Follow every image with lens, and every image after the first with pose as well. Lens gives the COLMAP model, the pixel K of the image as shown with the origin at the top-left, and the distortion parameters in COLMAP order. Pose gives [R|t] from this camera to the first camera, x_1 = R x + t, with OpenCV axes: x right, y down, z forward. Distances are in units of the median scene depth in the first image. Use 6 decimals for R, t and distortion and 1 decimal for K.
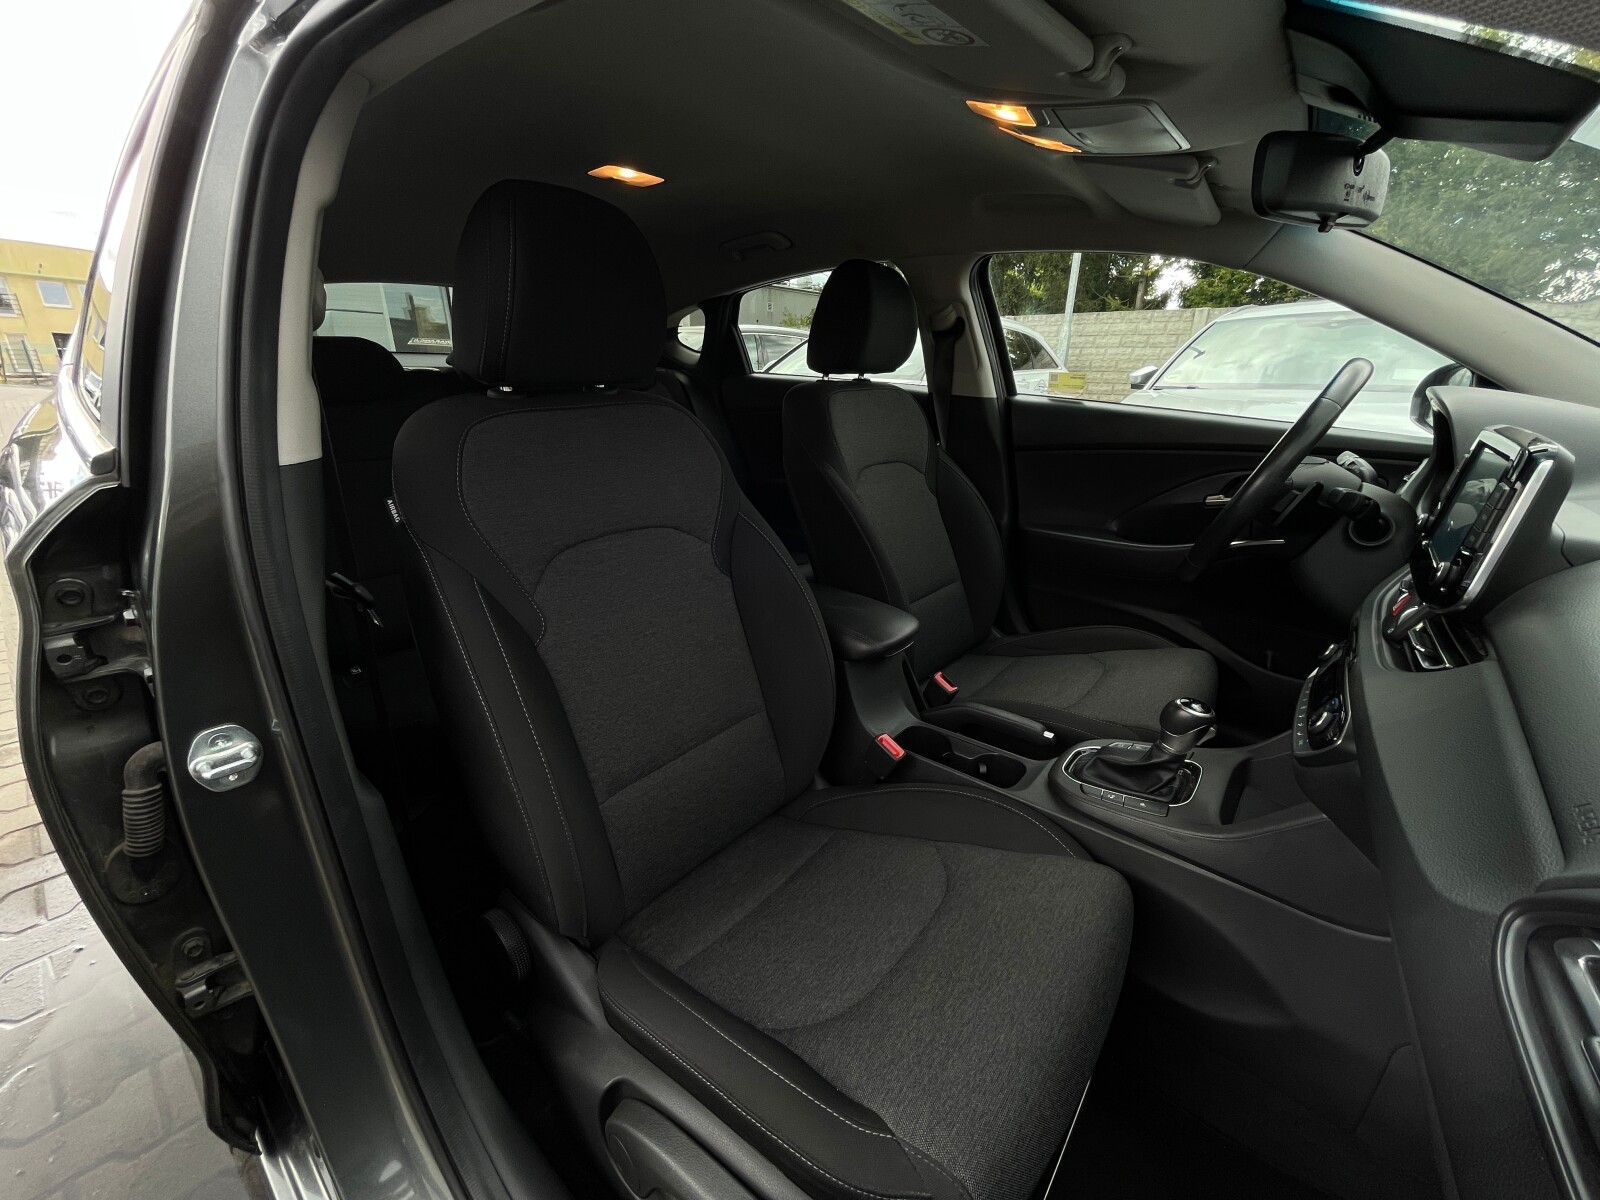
lens RADIAL K [[655.6, 0, 802.2], [0, 655.6, 604.3], [0, 0, 1]] dist [0.000808, -0.004178]
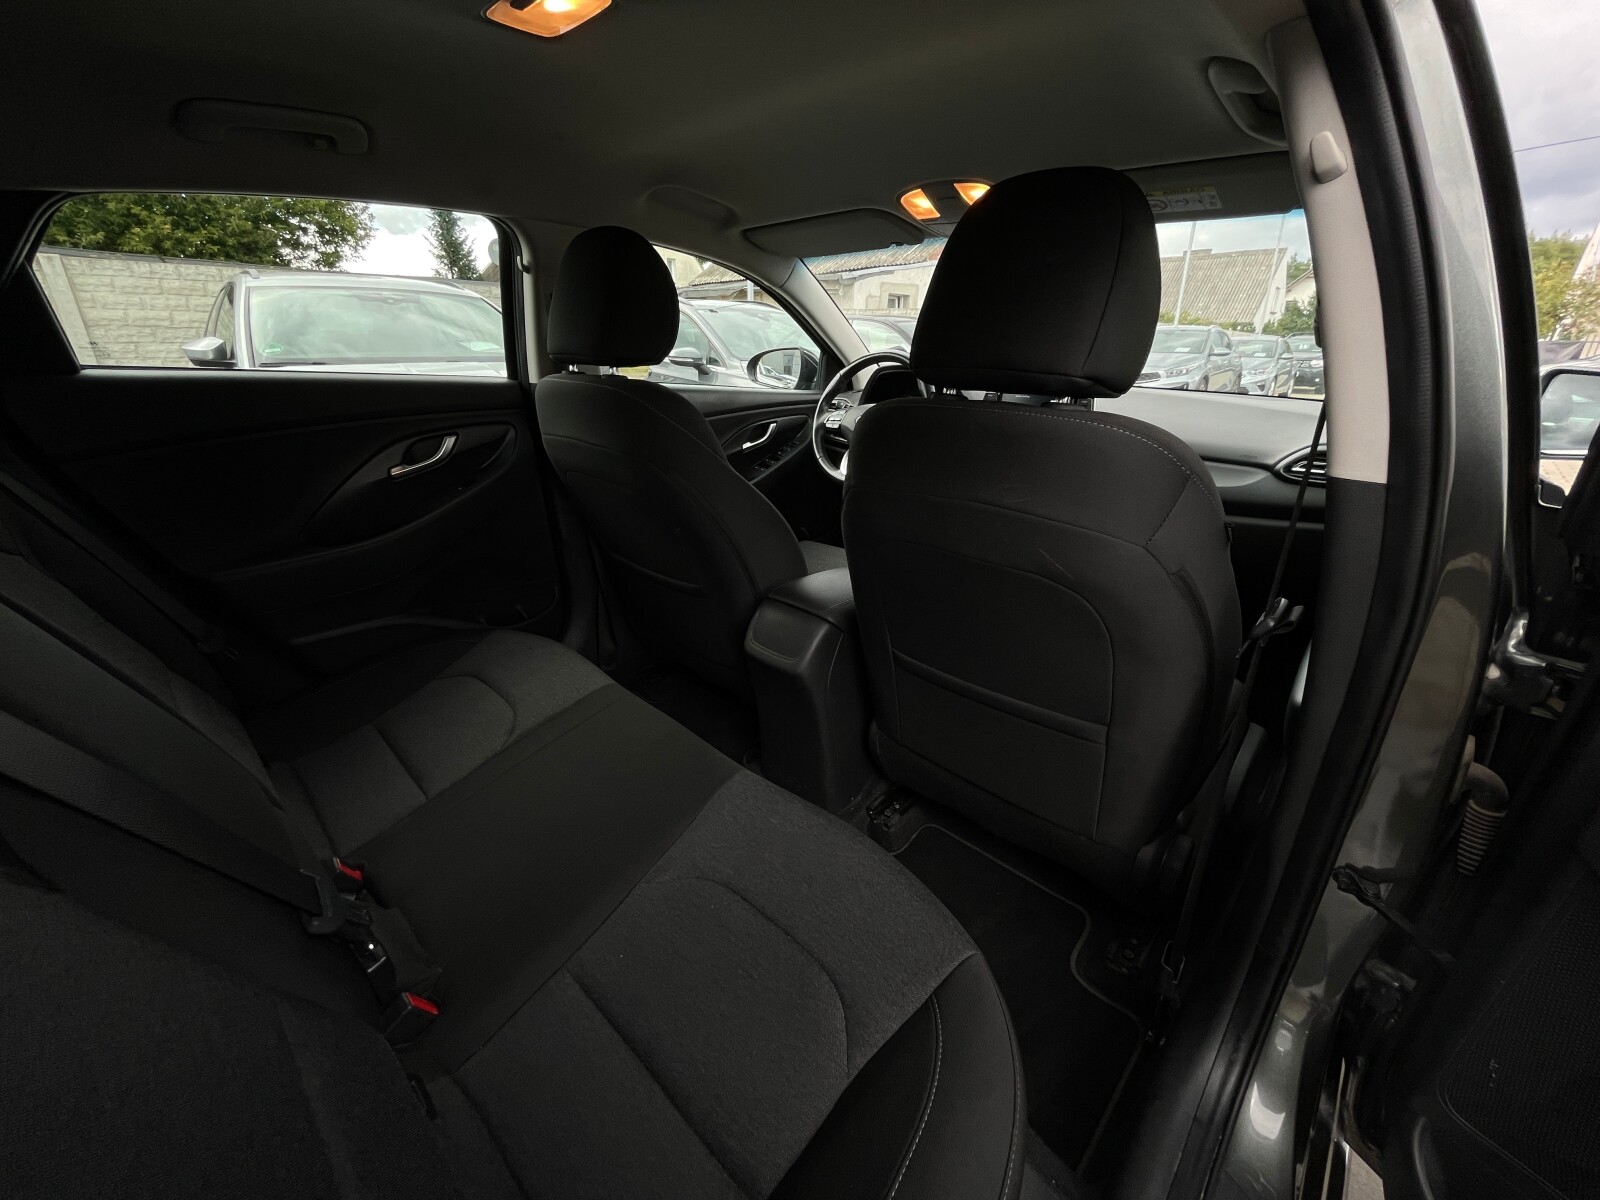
lens RADIAL K [[655.6, 0, 802.2], [0, 655.6, 604.3], [0, 0, 1]] dist [0.000808, -0.004178]
pose [[0.095442, -0.400100, 0.911488, -1.258436], [0.352034, 0.870063, 0.345055, -0.486890], [-0.931108, 0.287942, 0.223890, 1.048639]]
